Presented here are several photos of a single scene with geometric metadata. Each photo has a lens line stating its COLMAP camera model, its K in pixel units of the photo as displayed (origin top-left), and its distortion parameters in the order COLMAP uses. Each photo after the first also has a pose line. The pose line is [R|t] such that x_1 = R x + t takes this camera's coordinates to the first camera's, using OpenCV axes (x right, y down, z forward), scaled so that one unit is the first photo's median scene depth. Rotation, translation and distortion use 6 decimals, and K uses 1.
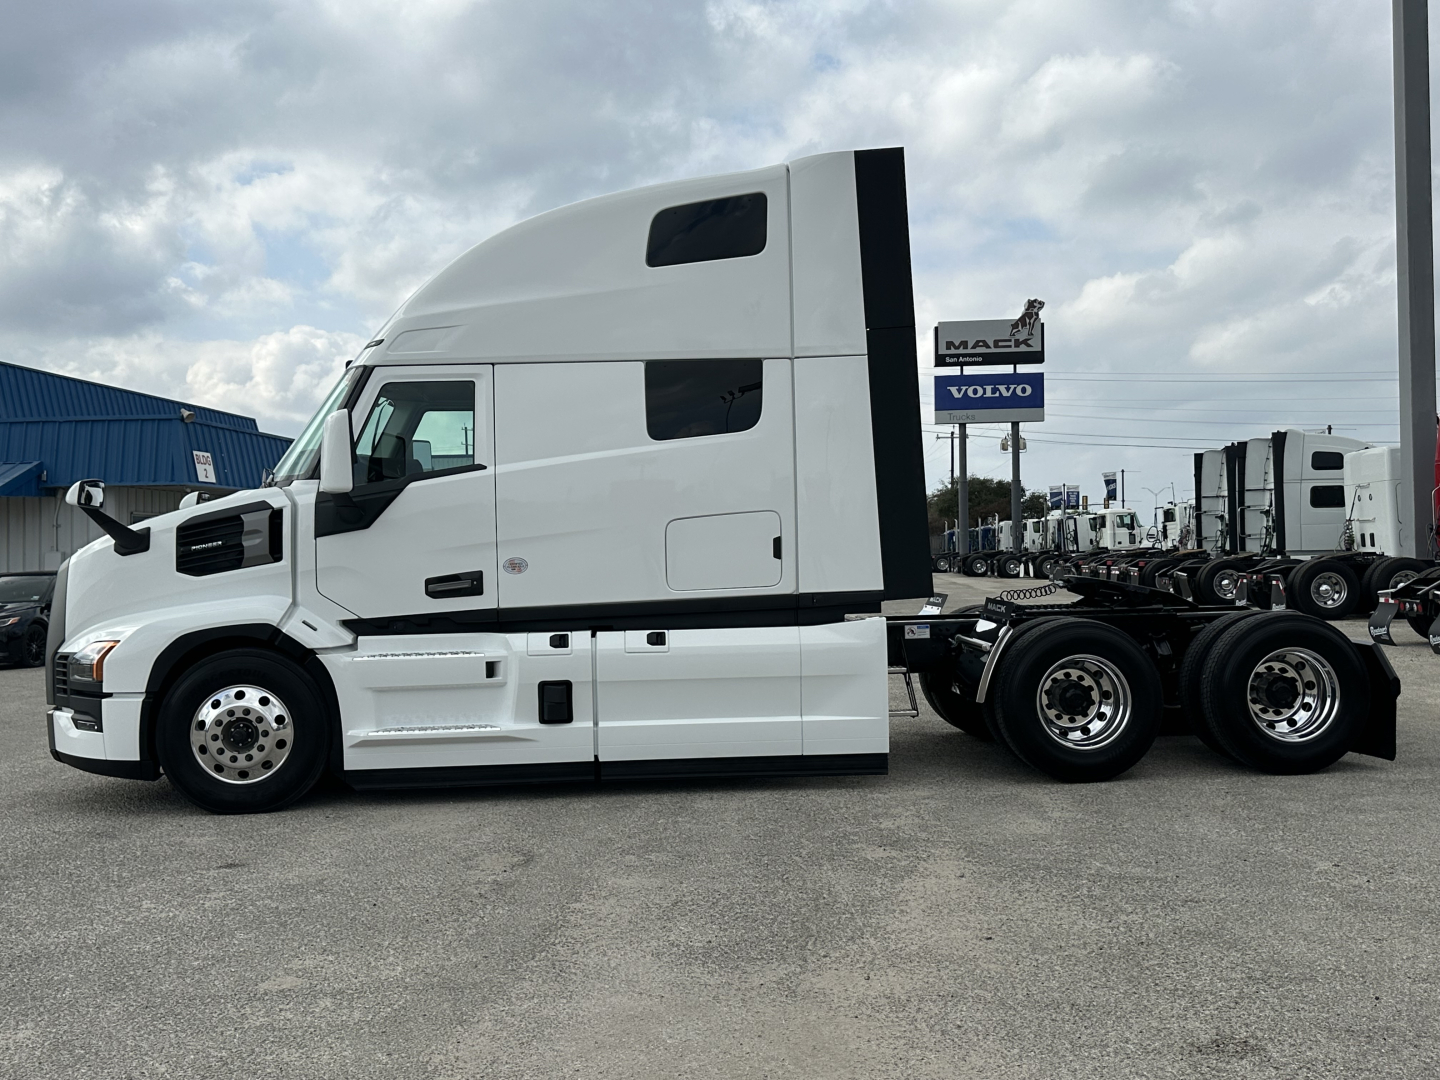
lens RADIAL K [[1440.8, 0, 720.0], [0, 1440.8, 540.0], [0, 0, 1]] dist [0.038048, -0.000711]
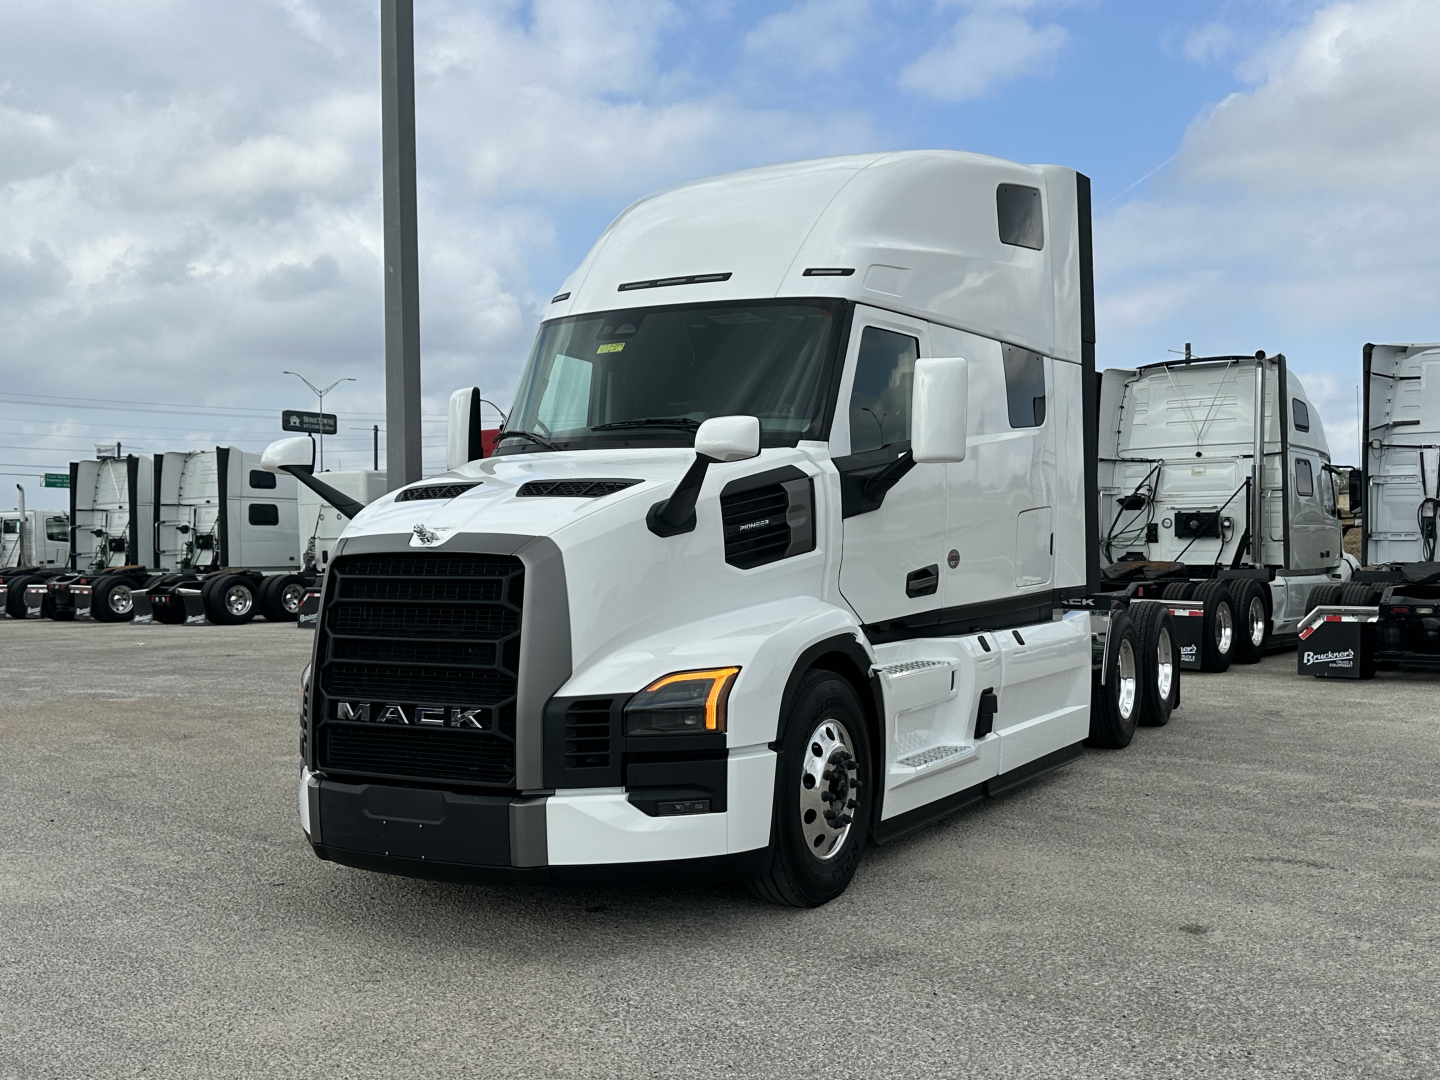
lens RADIAL K [[1440.8, 0, 720.0], [0, 1440.8, 540.0], [0, 0, 1]] dist [0.038048, -0.000711]
pose [[0.563805, 0.021123, 0.825638, -0.932207], [-0.007443, 0.999762, -0.020495, 0.025260], [-0.825874, 0.005411, 0.563828, 0.625496]]
